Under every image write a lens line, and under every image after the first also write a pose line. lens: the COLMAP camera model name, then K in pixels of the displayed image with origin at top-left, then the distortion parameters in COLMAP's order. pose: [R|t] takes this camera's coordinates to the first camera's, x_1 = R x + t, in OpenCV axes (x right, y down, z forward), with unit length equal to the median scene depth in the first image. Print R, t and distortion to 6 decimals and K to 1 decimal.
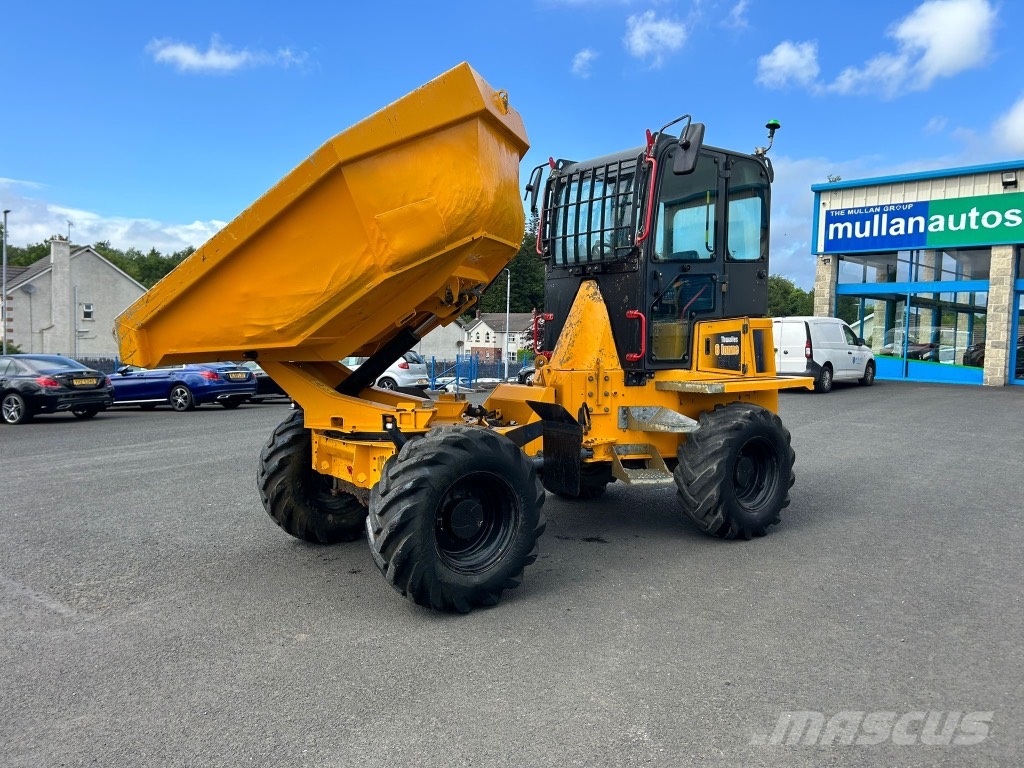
lens RADIAL K [[785.7, 0, 508.5], [0, 785.7, 366.3], [0, 0, 1]] dist [0.023304, 0.000520]
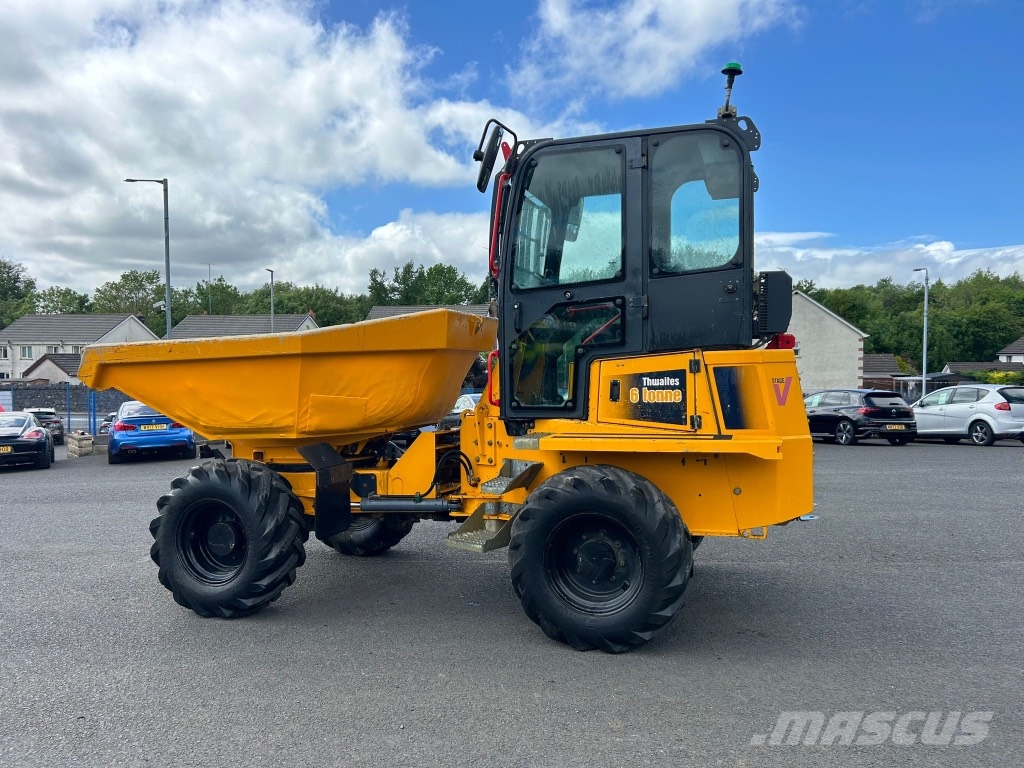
lens RADIAL K [[778.9, 0, 490.4], [0, 778.9, 381.1], [0, 0, 1]] dist [0.048239, -0.057266]
pose [[0.572419, -0.004590, -0.819948, 0.793804], [-0.016955, 0.999704, -0.017433, -0.019165], [0.819786, 0.023882, 0.572172, 0.454059]]
